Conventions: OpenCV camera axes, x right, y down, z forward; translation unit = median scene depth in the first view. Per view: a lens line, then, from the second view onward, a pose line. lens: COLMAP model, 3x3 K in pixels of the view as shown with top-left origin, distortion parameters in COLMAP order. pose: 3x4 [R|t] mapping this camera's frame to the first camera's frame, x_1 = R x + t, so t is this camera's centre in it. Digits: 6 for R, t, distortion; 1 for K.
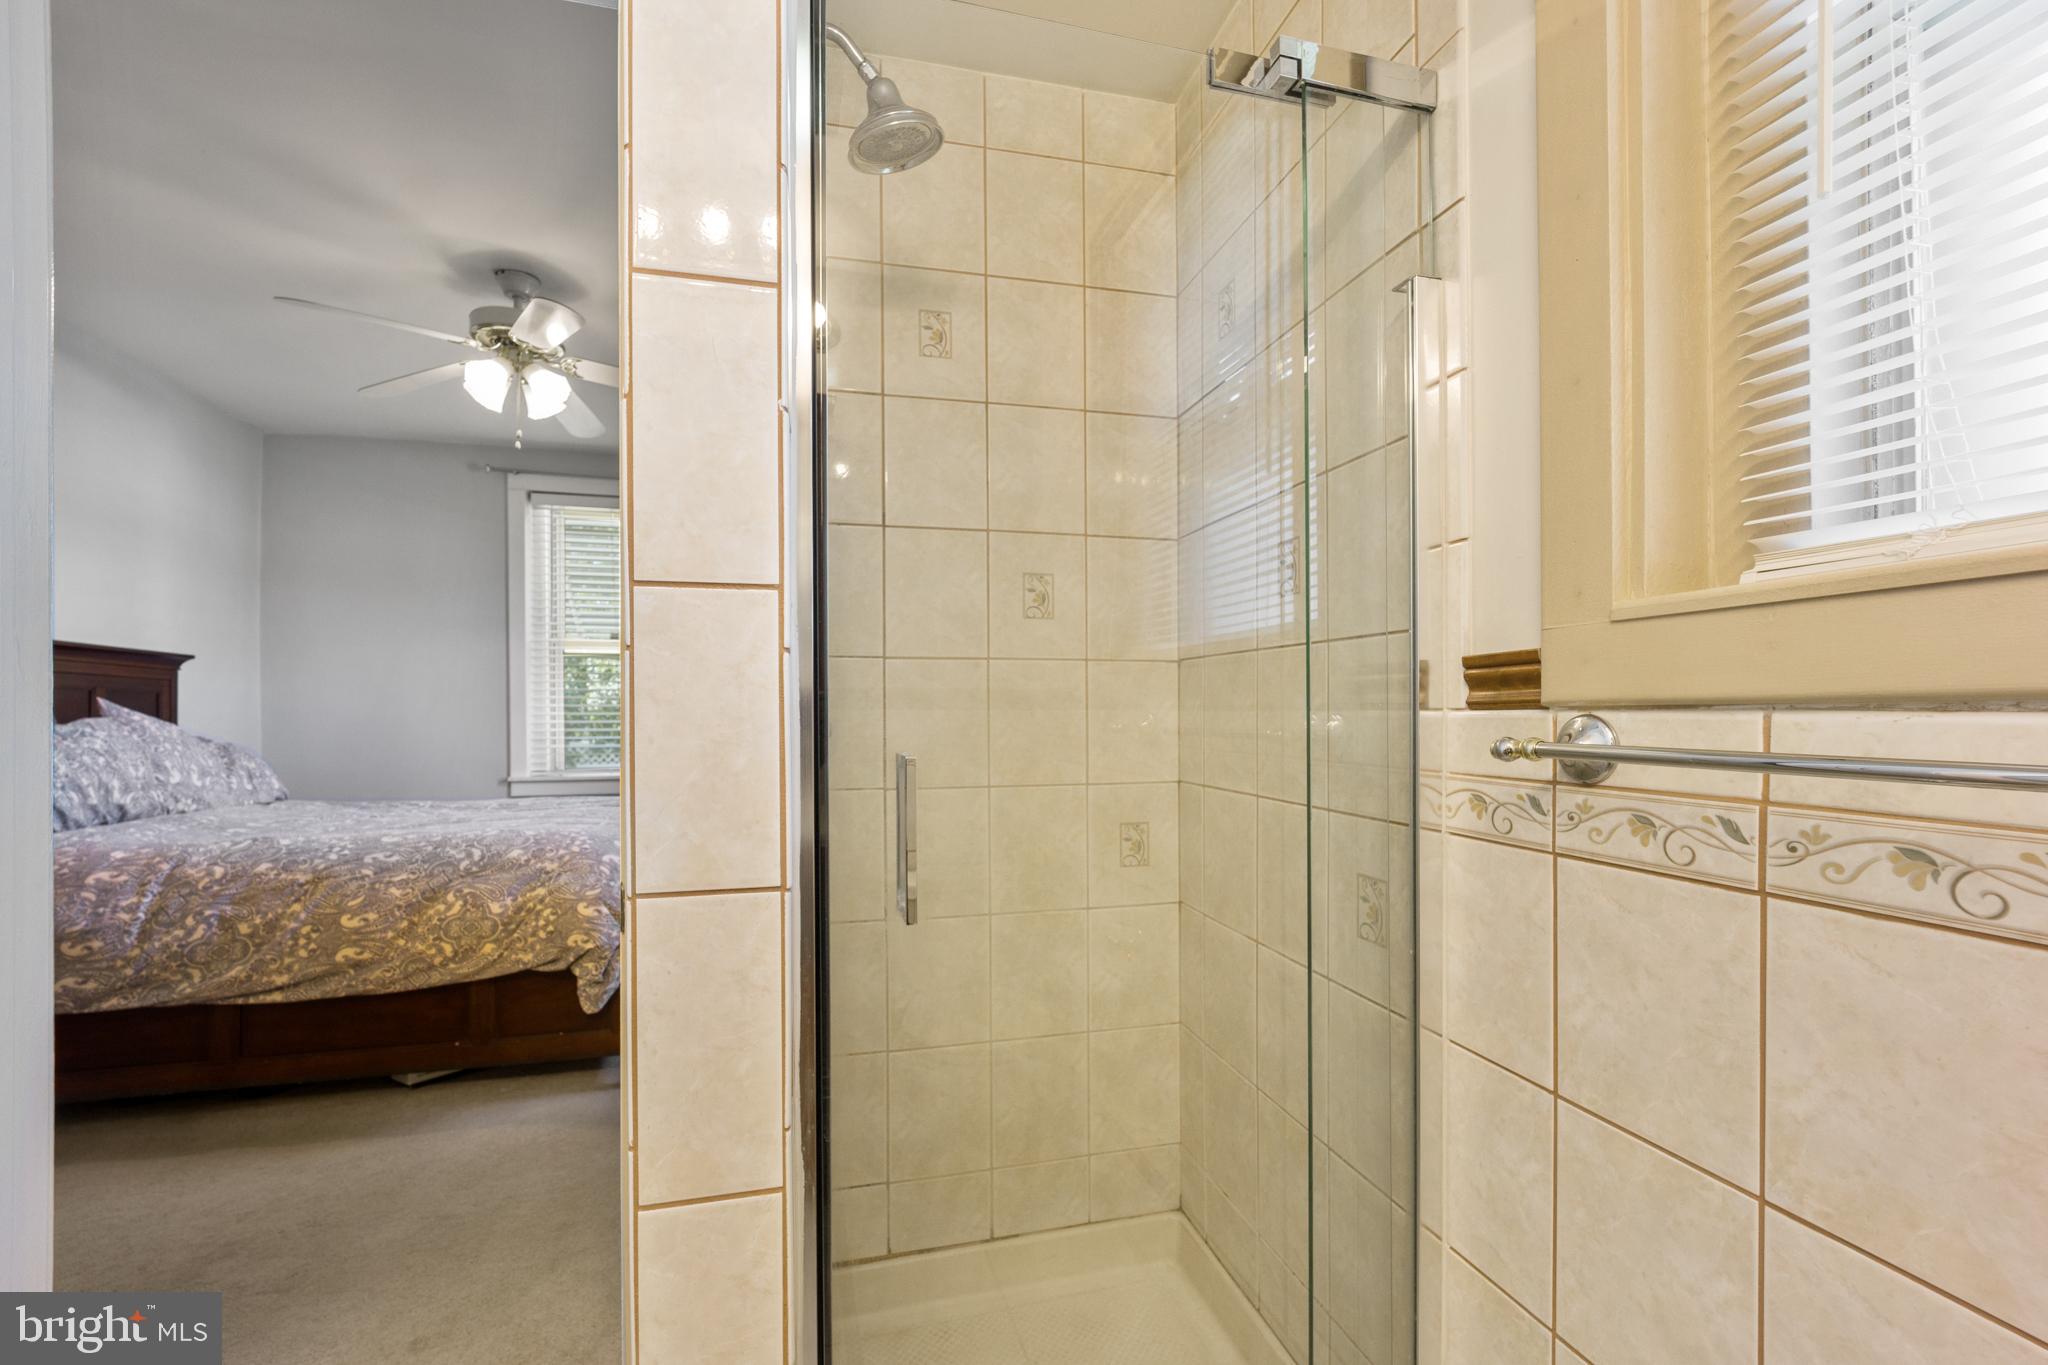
lens RADIAL K [[845.7, 0, 1024.0], [0, 845.7, 682.5], [0, 0, 1]] dist [-0.004235, 0.000337]
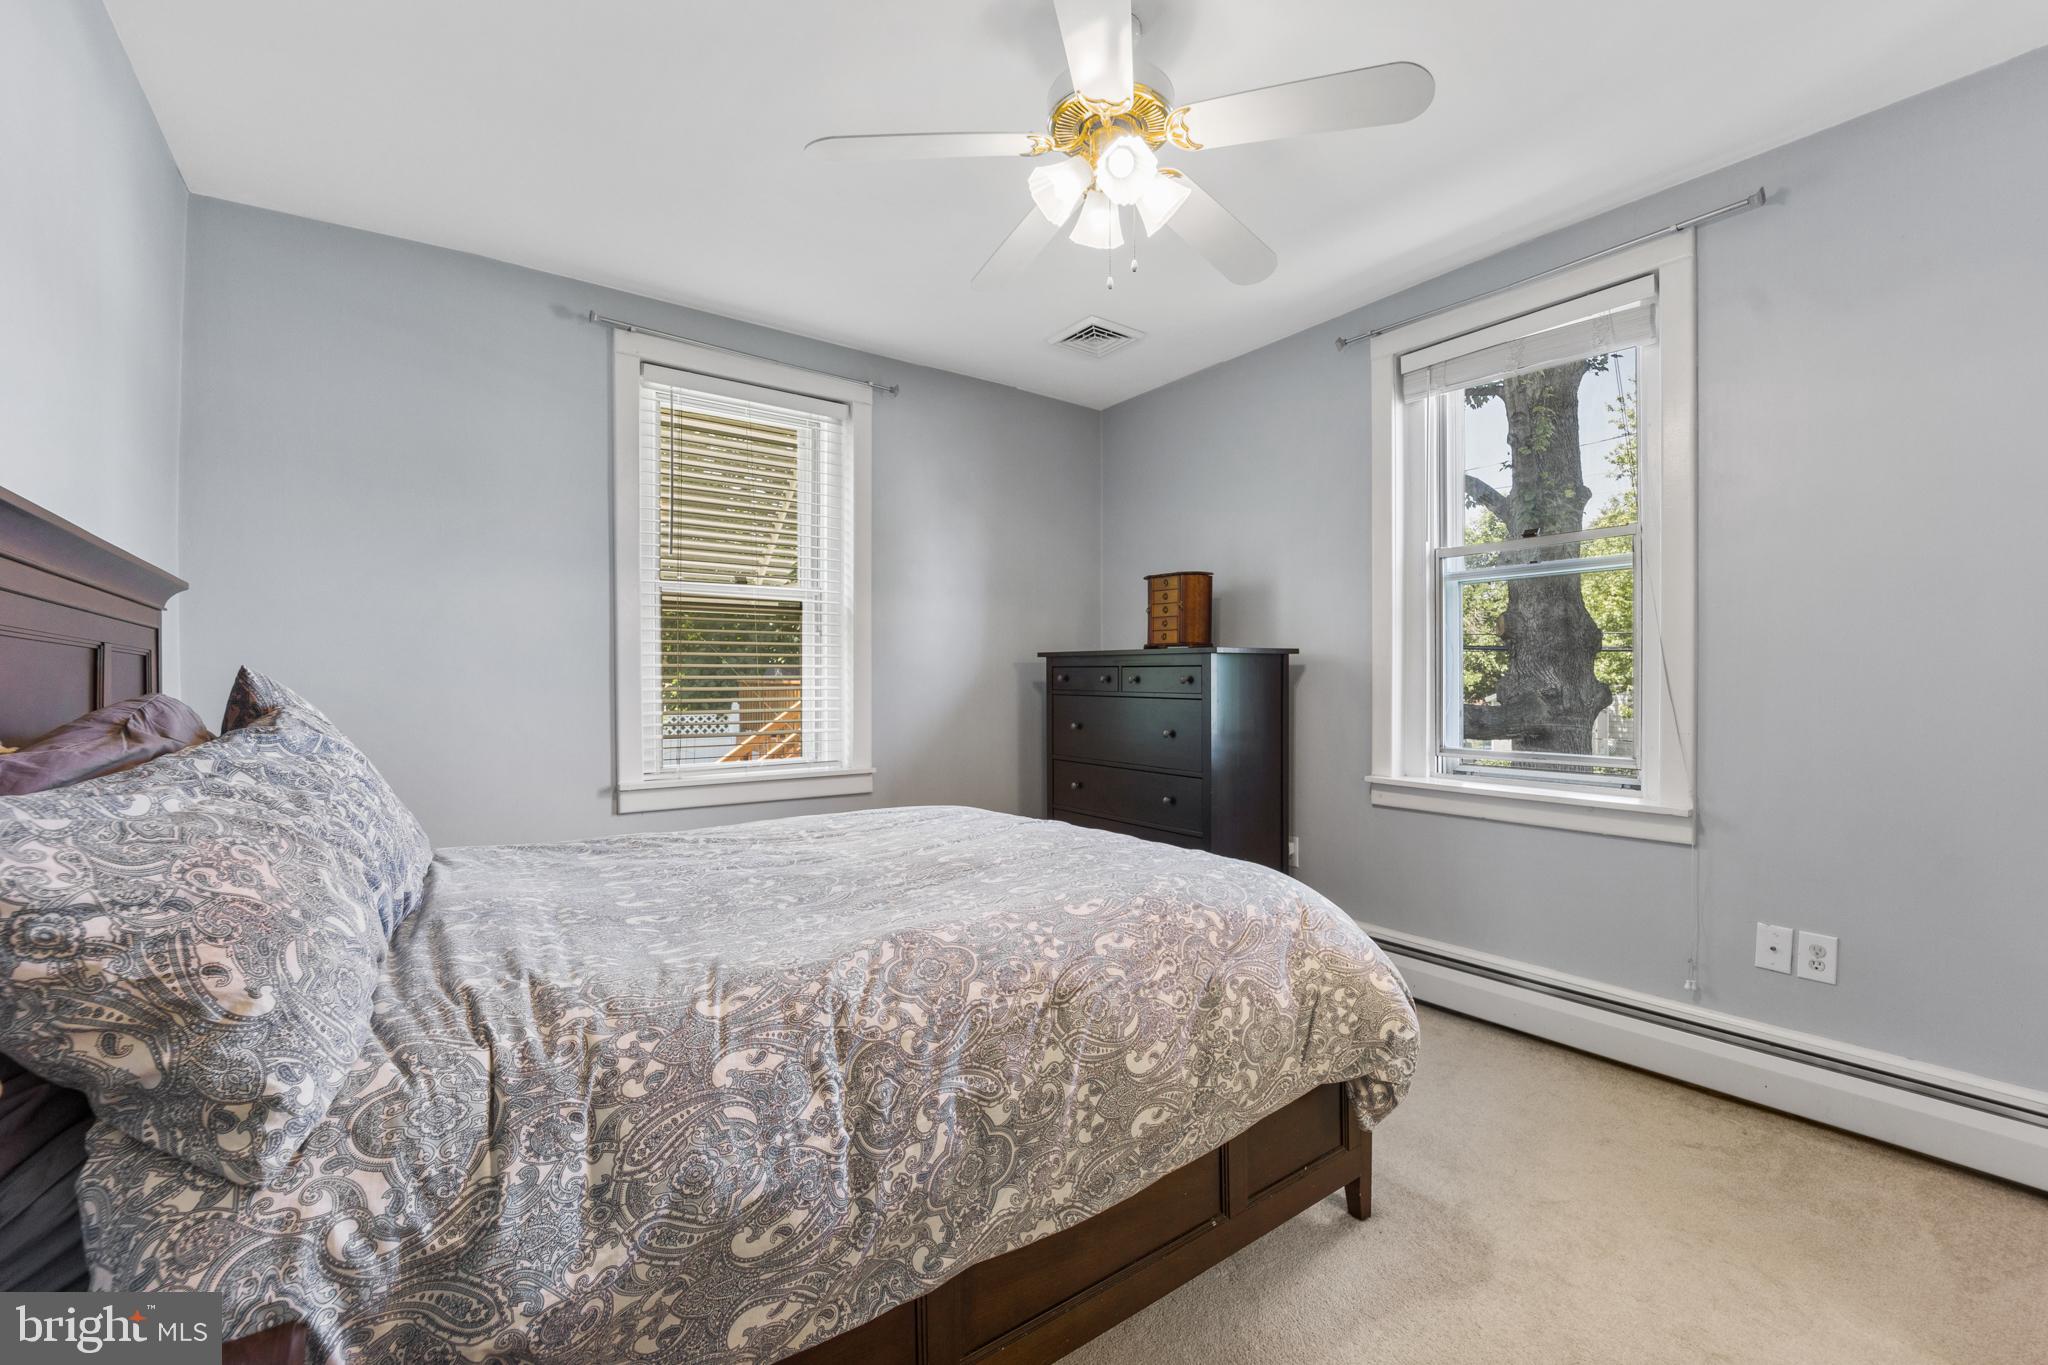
lens RADIAL K [[828.3, 0, 1024.0], [0, 828.3, 682.5], [0, 0, 1]] dist [-0.016411, 0.000172]
pose [[0.927934, -0.001286, 0.372742, -1.084855], [-0.011437, 0.999425, 0.031921, 0.011357], [-0.372568, -0.033884, 0.927386, 0.528153]]
